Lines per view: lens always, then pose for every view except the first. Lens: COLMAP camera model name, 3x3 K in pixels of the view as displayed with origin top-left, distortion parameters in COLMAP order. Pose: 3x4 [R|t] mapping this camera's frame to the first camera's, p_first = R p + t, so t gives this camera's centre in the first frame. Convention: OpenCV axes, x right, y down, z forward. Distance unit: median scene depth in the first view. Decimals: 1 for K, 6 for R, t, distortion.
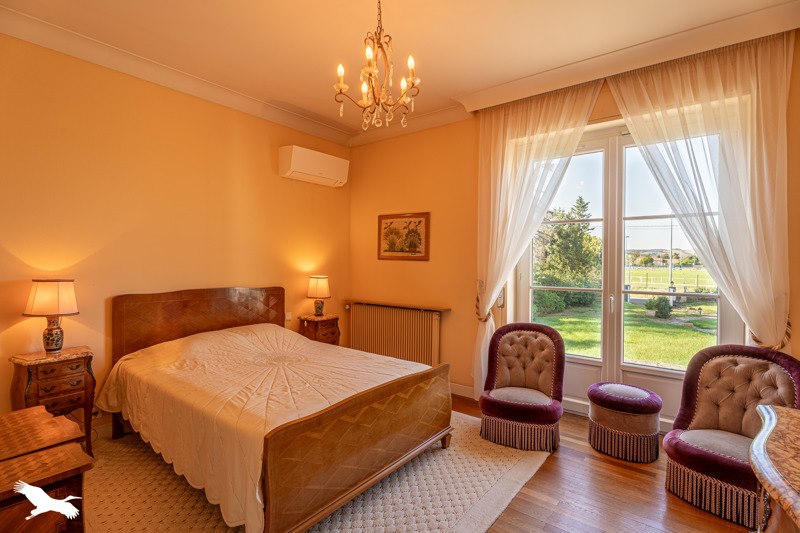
lens RADIAL K [[389.6, 0, 400.0], [0, 389.6, 266.5], [0, 0, 1]] dist [-0.001444, -0.000150]
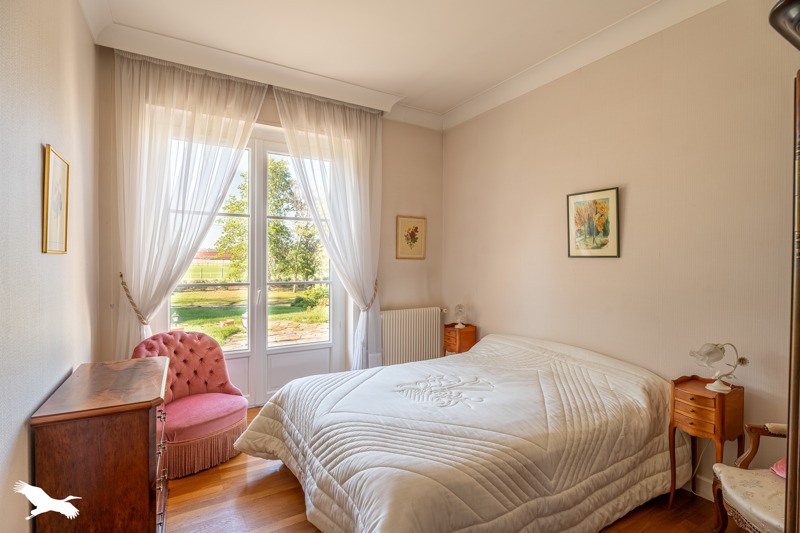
lens RADIAL K [[389.6, 0, 400.0], [0, 389.6, 266.5], [0, 0, 1]] dist [-0.001444, -0.000150]
pose [[0.366099, -0.025314, 0.930231, -0.332236], [0.011196, 0.999677, 0.022798, -0.005546], [-0.930508, 0.002069, 0.366265, 0.261883]]
